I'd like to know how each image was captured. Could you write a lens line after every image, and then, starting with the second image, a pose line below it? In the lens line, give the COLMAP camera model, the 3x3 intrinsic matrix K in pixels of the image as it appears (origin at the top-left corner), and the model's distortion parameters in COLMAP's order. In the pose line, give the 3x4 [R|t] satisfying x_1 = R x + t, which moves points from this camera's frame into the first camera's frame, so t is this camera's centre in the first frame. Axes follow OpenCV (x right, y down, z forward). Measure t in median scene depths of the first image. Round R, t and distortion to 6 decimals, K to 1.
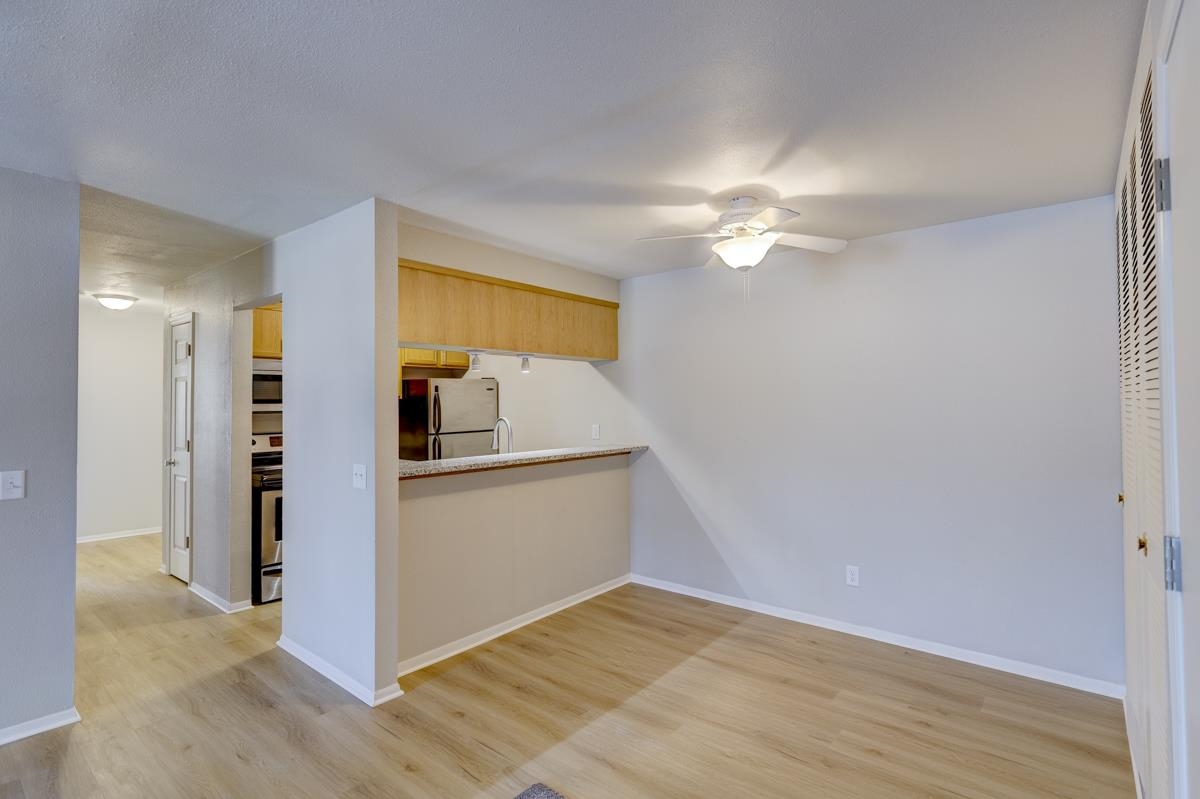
lens RADIAL K [[579.8, 0, 601.1], [0, 579.8, 393.1], [0, 0, 1]] dist [-0.002149, 0.001432]
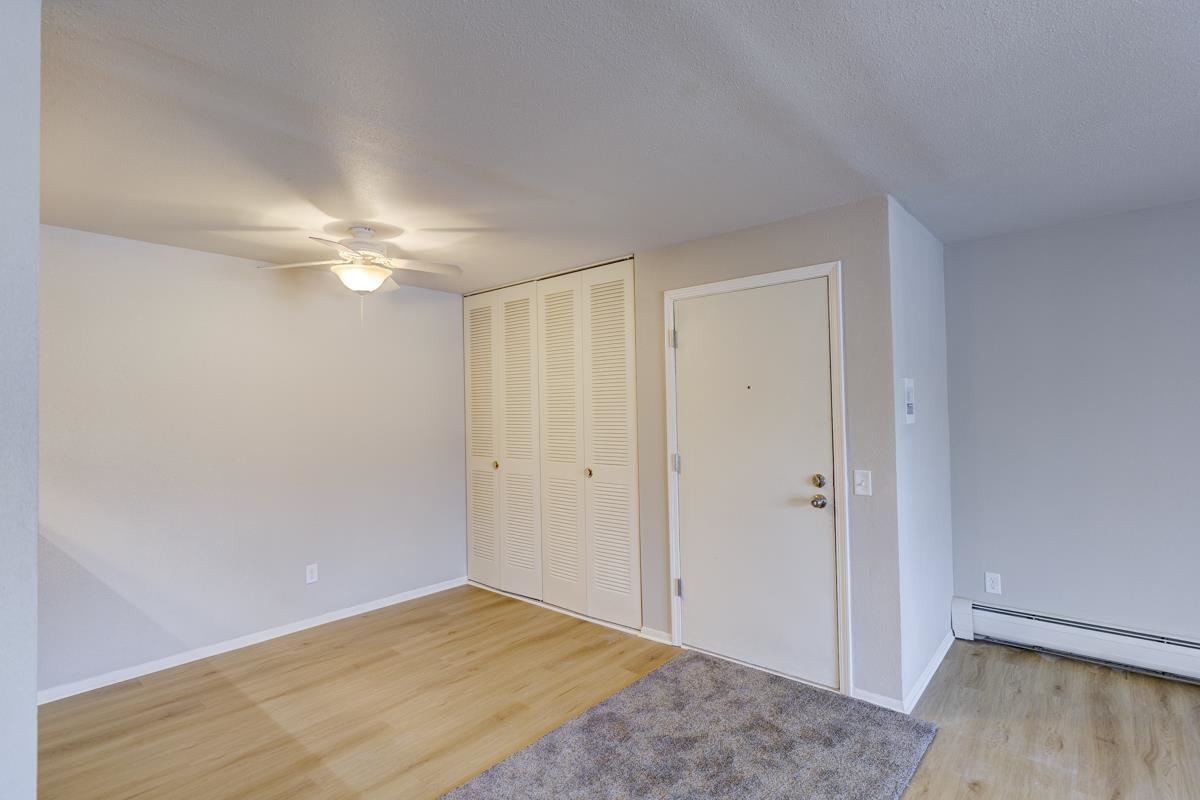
lens RADIAL K [[579.8, 0, 606.1], [0, 579.8, 396.1], [0, 0, 1]] dist [-0.002149, 0.001432]
pose [[0.019907, 0.031004, 0.999321, -0.610743], [-0.000044, 0.999519, -0.031009, 0.009766], [-0.999802, 0.000573, 0.019899, 0.380770]]
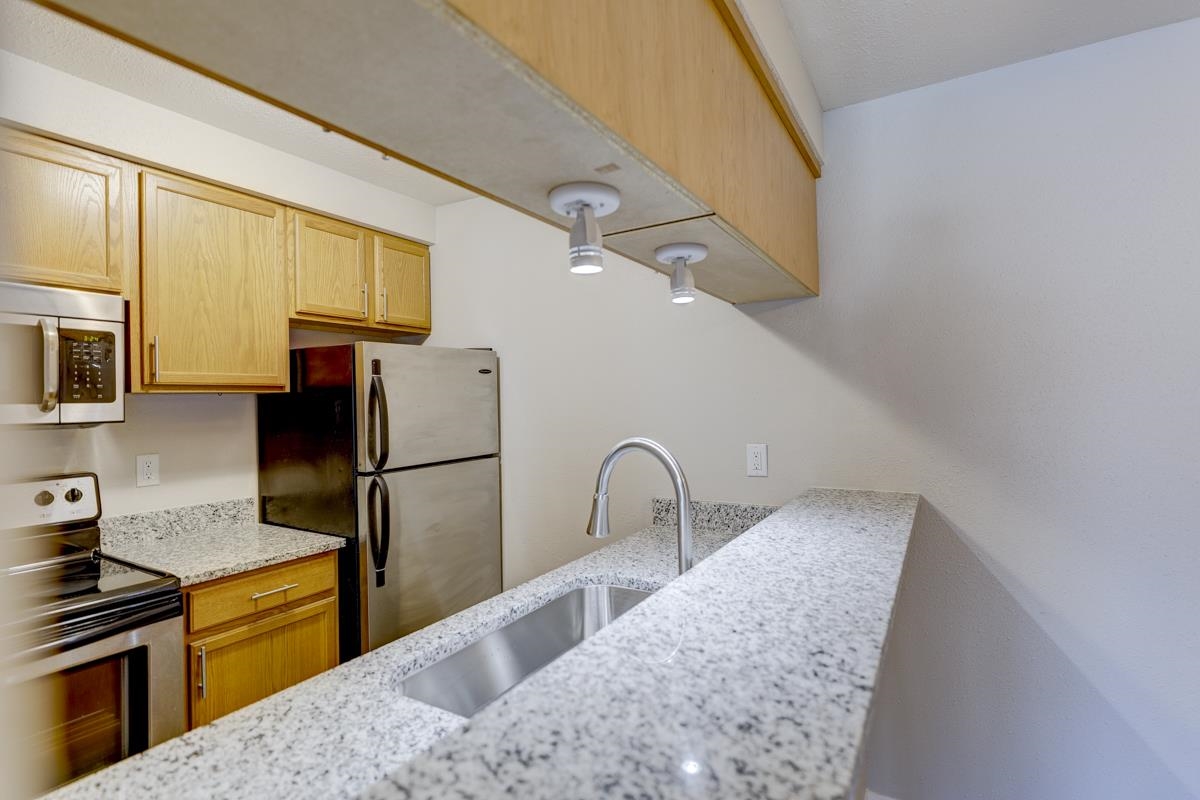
lens RADIAL K [[579.8, 0, 598.1], [0, 579.8, 395.9], [0, 0, 1]] dist [-0.002149, 0.001432]
pose [[0.987752, -0.009507, 0.155743, -0.249301], [0.008798, 0.999948, 0.005236, 0.017466], [-0.155784, -0.003801, 0.987784, 0.728184]]
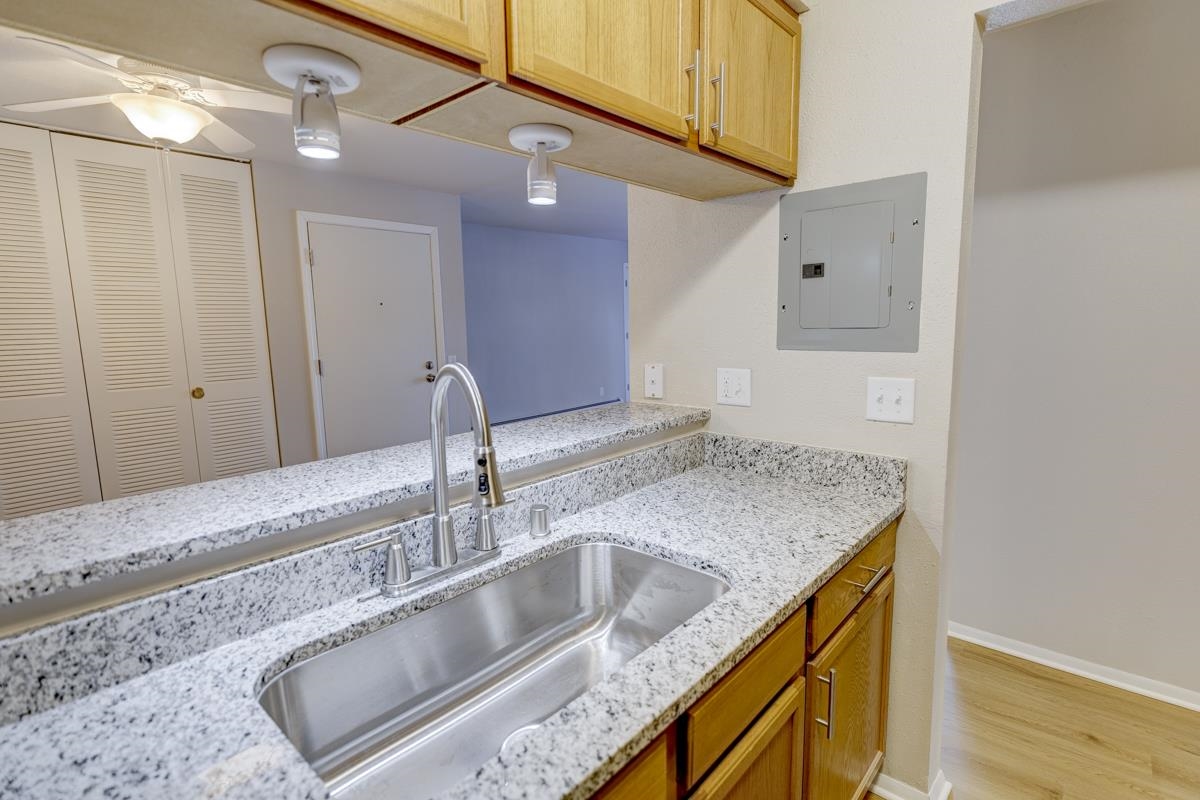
lens RADIAL K [[579.8, 0, 604.5], [0, 579.8, 395.4], [0, 0, 1]] dist [-0.002149, 0.001432]
pose [[-0.999190, 0.021452, 0.034034, -0.253848], [0.025254, 0.992982, 0.115539, 0.028388], [-0.031316, 0.116305, -0.992720, 1.300936]]
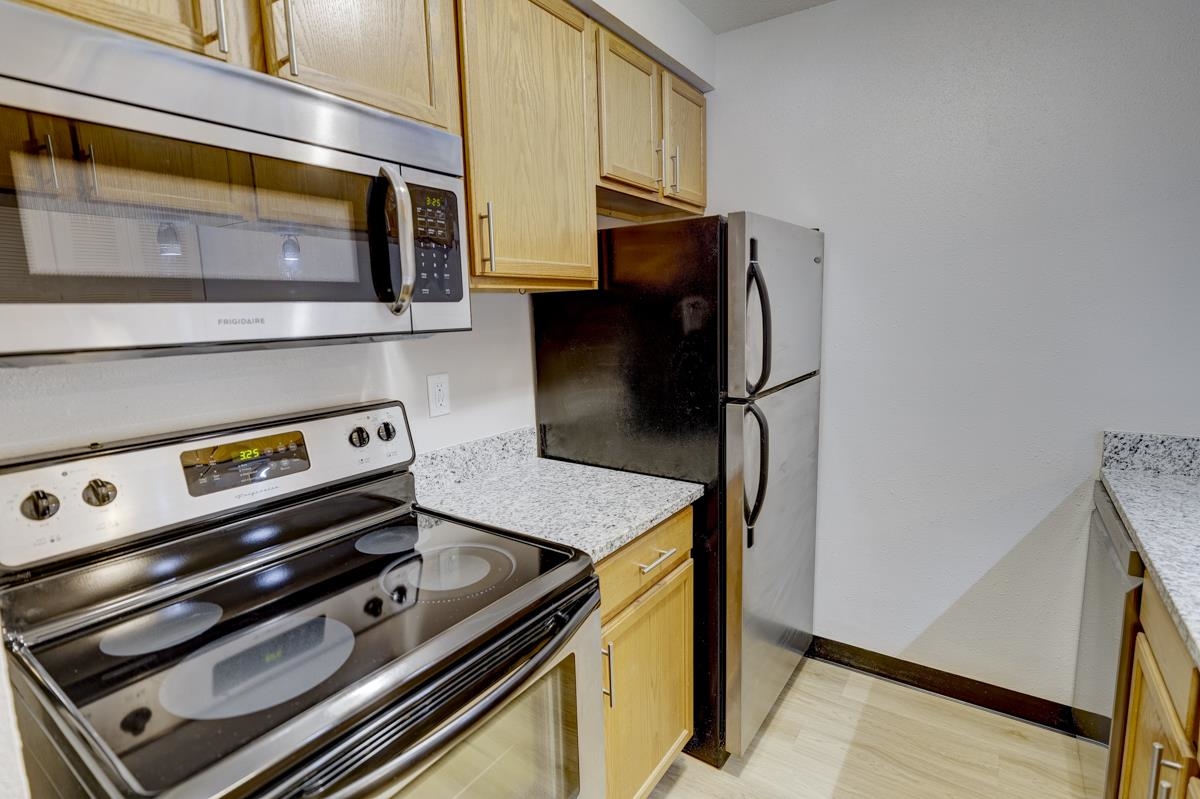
lens RADIAL K [[579.8, 0, 603.8], [0, 579.8, 396.2], [0, 0, 1]] dist [-0.002149, 0.001432]
pose [[0.995704, -0.032904, 0.086553, -0.515213], [0.018846, 0.987181, 0.158486, 0.024628], [-0.090658, -0.156174, 0.983560, 0.925298]]
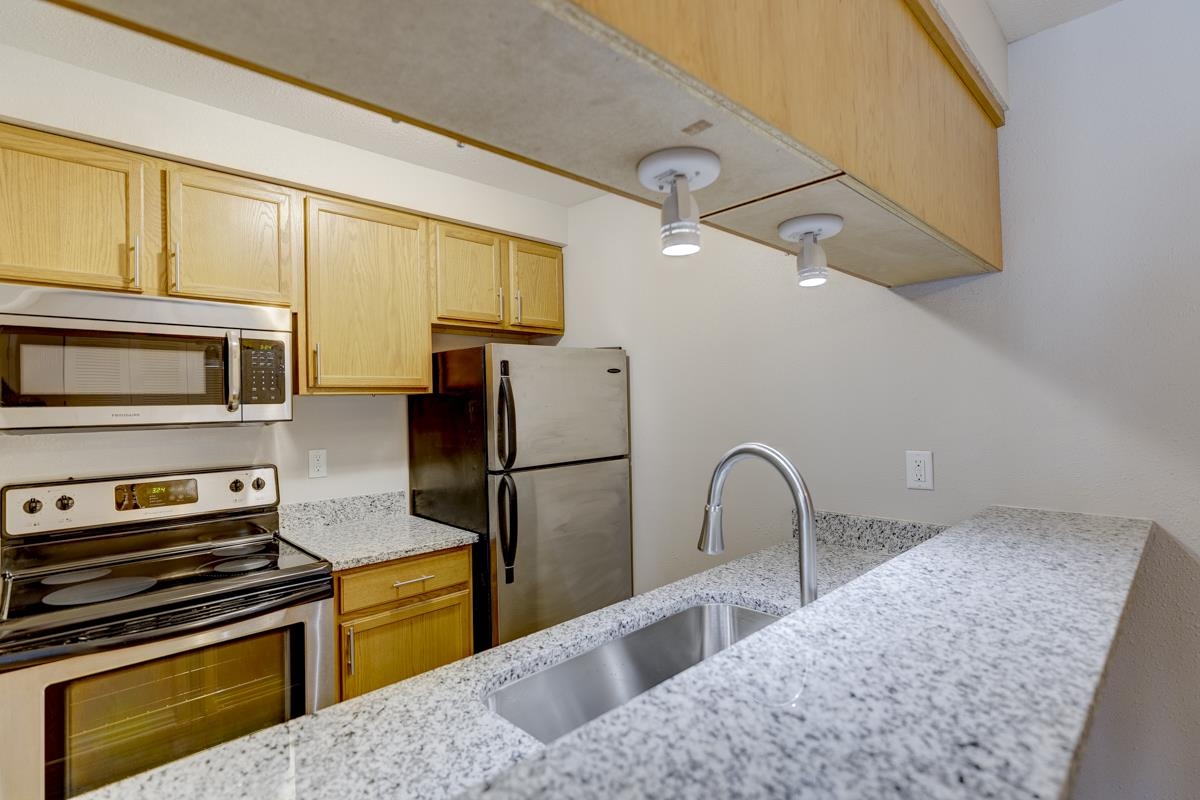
lens RADIAL K [[579.8, 0, 595.9], [0, 579.8, 397.9], [0, 0, 1]] dist [-0.002149, 0.001432]
pose [[0.994006, -0.014242, -0.108396, -0.222484], [0.014932, 0.999873, 0.005551, 0.018232], [0.108304, -0.007136, 0.994092, 0.756875]]
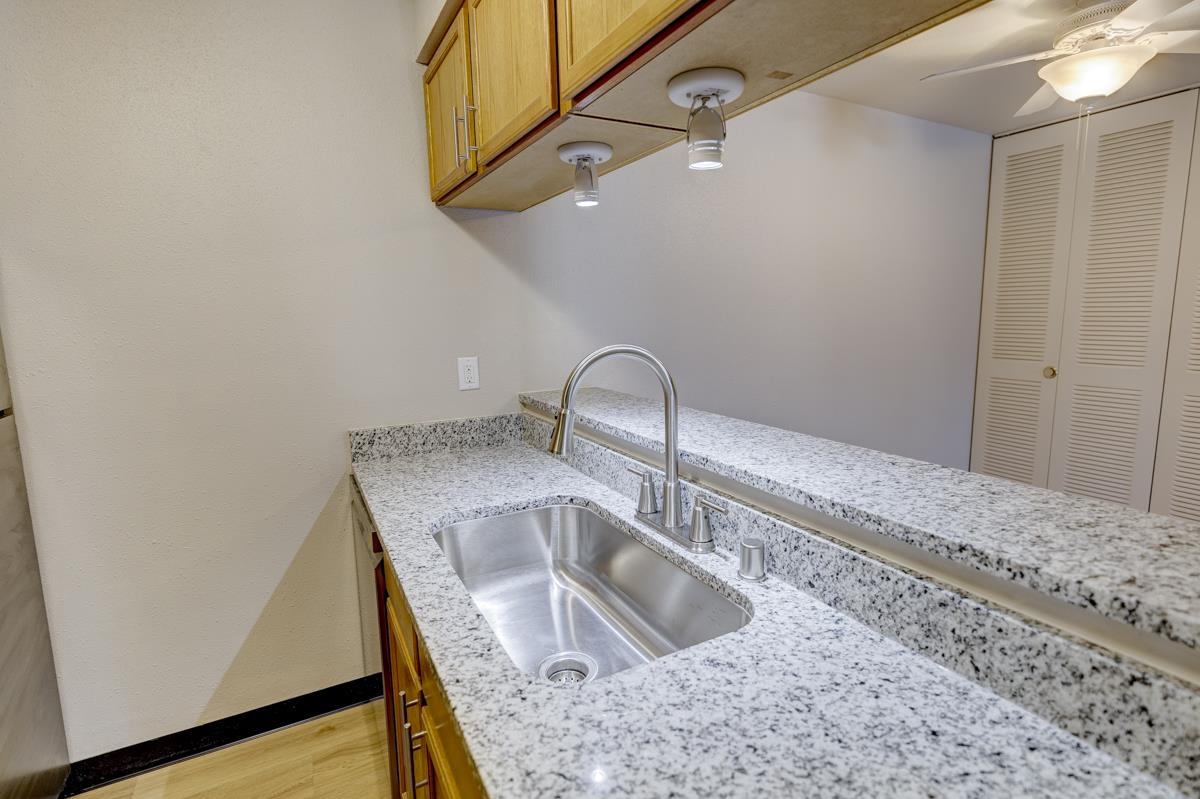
lens RADIAL K [[579.8, 0, 605.3], [0, 579.8, 394.3], [0, 0, 1]] dist [-0.002149, 0.001432]
pose [[0.370318, -0.131268, 0.919583, -0.474717], [-0.001907, 0.989855, 0.142067, 0.024473], [-0.928903, -0.054364, 0.366311, 0.930633]]
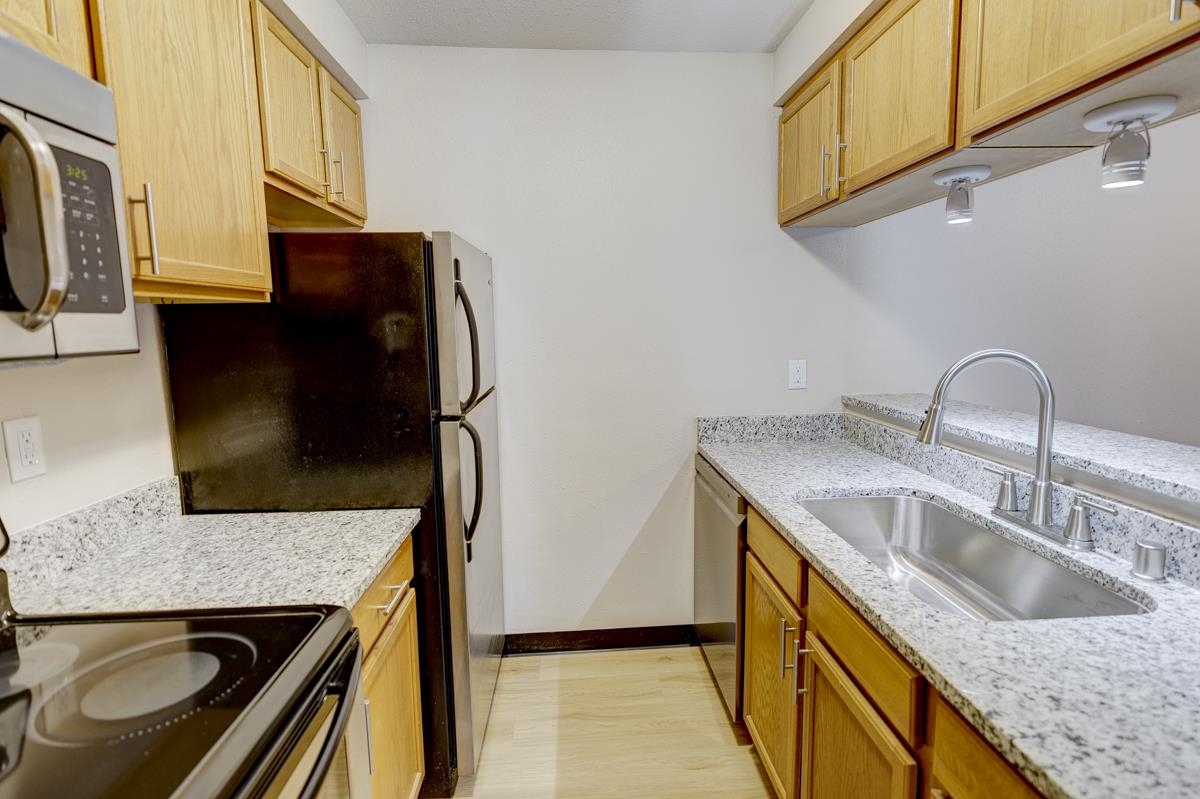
lens RADIAL K [[579.8, 0, 604.2], [0, 579.8, 394.7], [0, 0, 1]] dist [-0.002149, 0.001432]
pose [[0.725983, -0.089863, 0.681816, -0.585361], [-0.000229, 0.991394, 0.130910, 0.024147], [-0.687712, -0.095194, 0.719715, 0.949970]]
